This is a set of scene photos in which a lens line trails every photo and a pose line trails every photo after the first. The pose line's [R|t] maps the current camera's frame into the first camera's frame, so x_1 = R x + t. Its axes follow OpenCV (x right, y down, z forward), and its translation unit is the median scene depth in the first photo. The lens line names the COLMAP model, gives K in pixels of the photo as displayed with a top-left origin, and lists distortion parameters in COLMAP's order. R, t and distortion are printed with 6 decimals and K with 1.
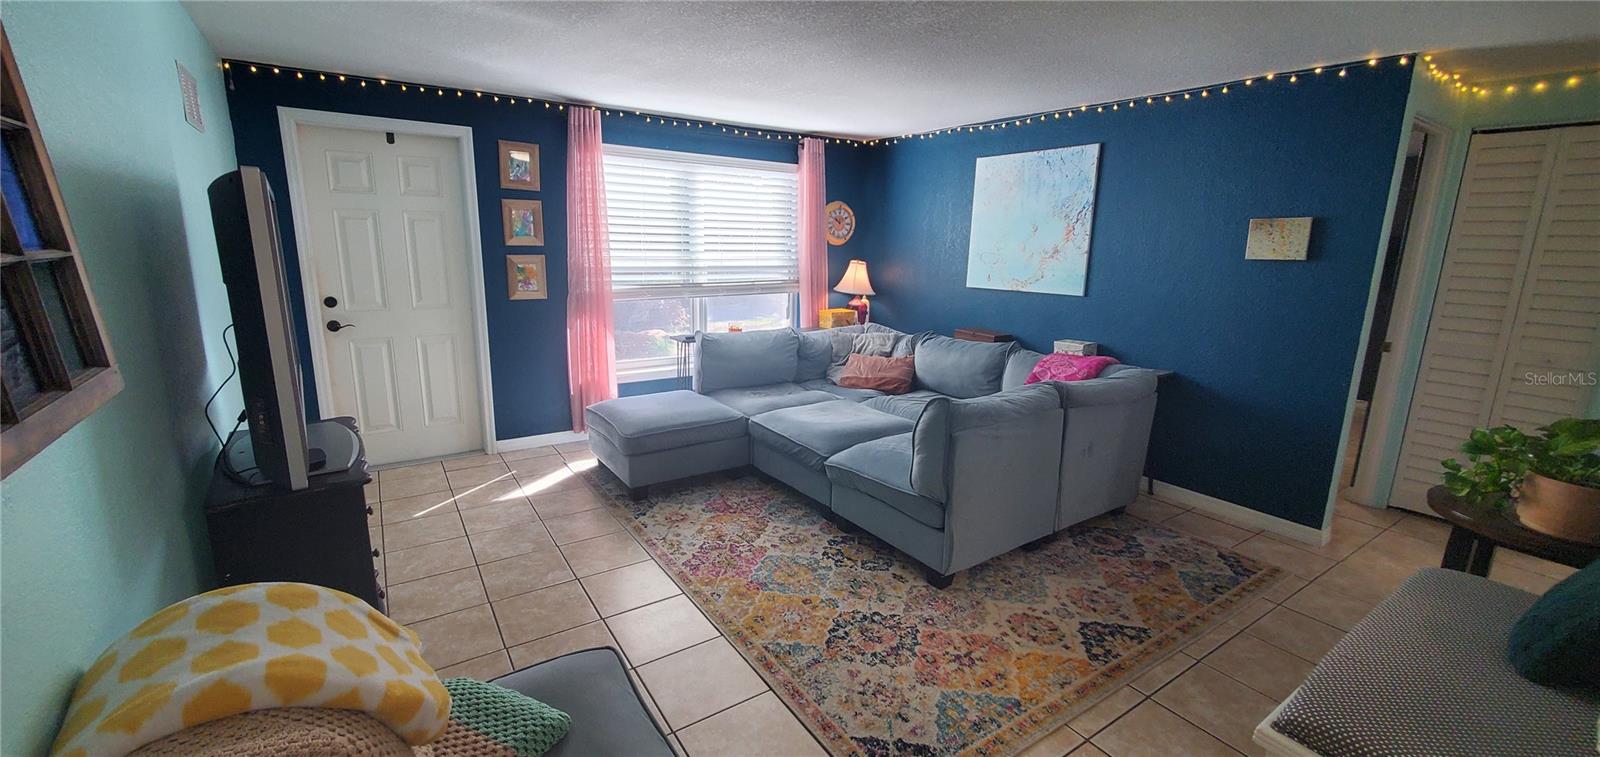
lens RADIAL K [[635.8, 0, 796.6], [0, 635.8, 372.7], [0, 0, 1]] dist [0.000599, -0.000003]
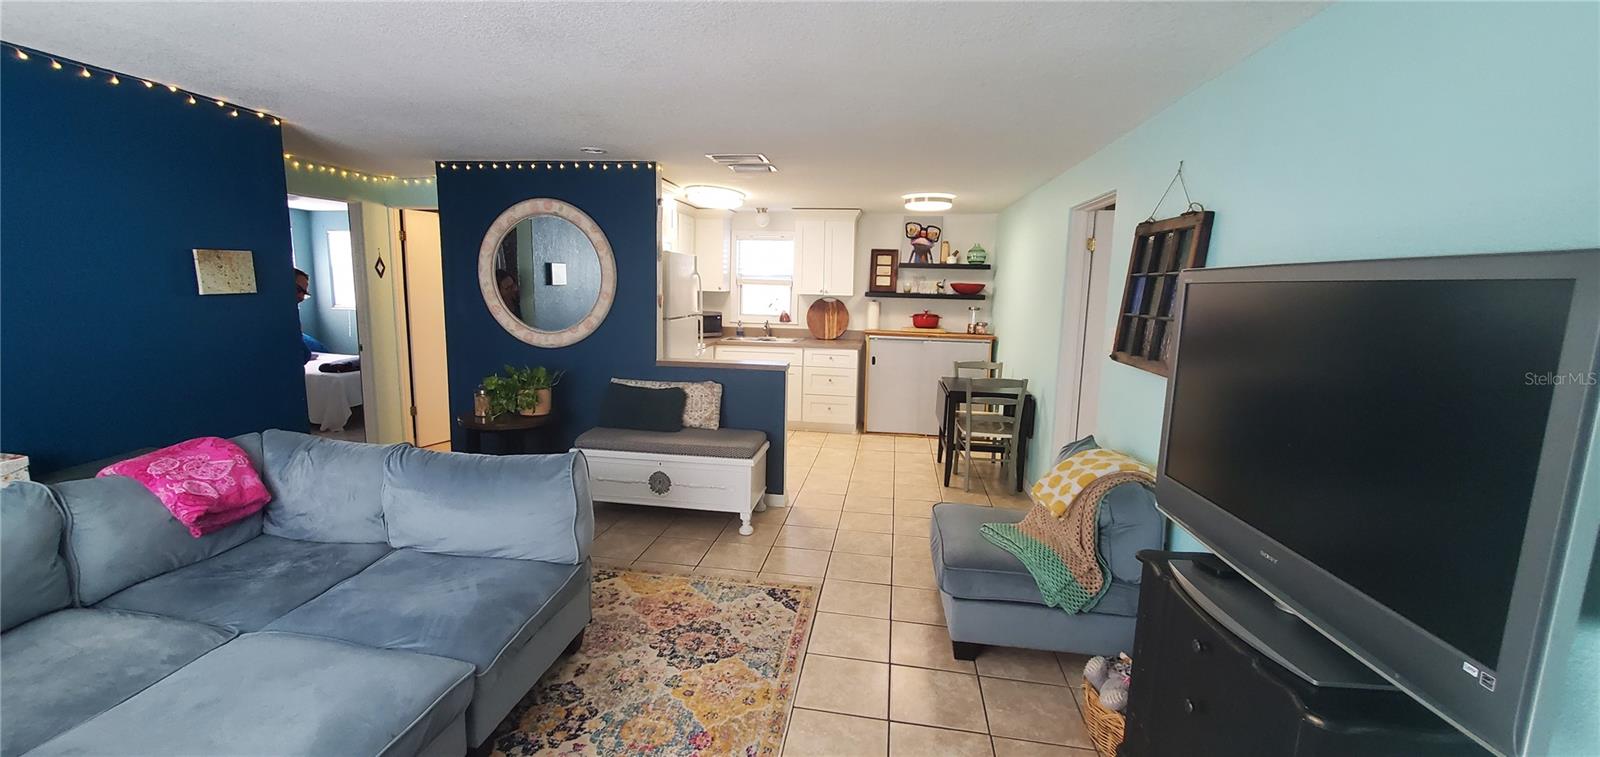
lens RADIAL K [[635.8, 0, 792.6], [0, 635.8, 378.4], [0, 0, 1]] dist [0.000599, -0.000003]
pose [[-0.733895, -0.135375, 0.665636, -0.432842], [0.100771, 0.947397, 0.303784, -0.221293], [-0.671746, 0.290022, -0.681648, 0.948019]]
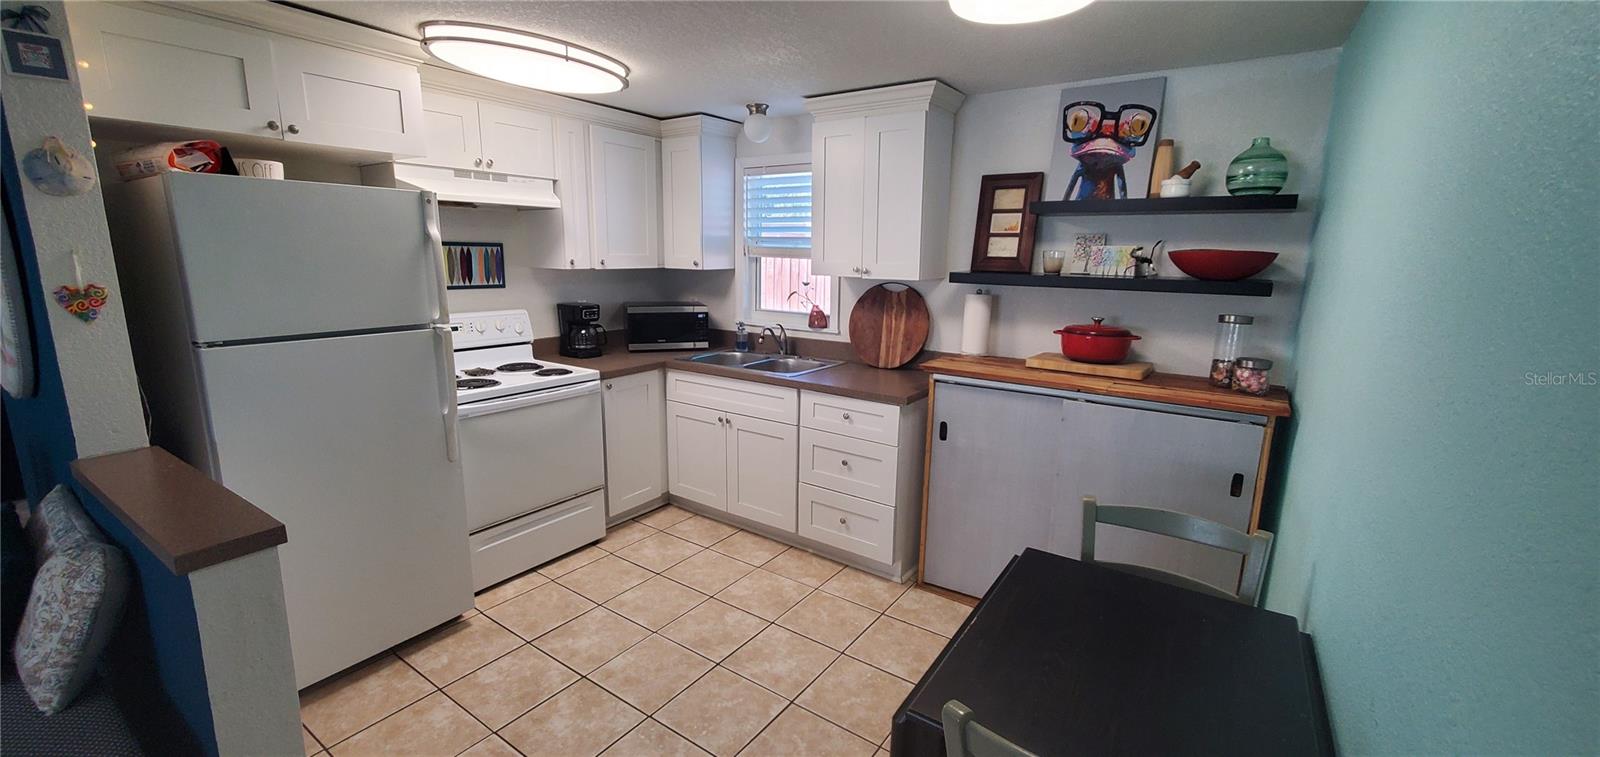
lens RADIAL K [[635.8, 0, 795.9], [0, 635.8, 376.7], [0, 0, 1]] dist [0.000599, -0.000003]
pose [[-0.353709, -0.203196, 0.913018, -0.285612], [0.163245, 0.947727, 0.274163, -0.141976], [-0.921000, 0.246019, -0.302049, 0.576686]]
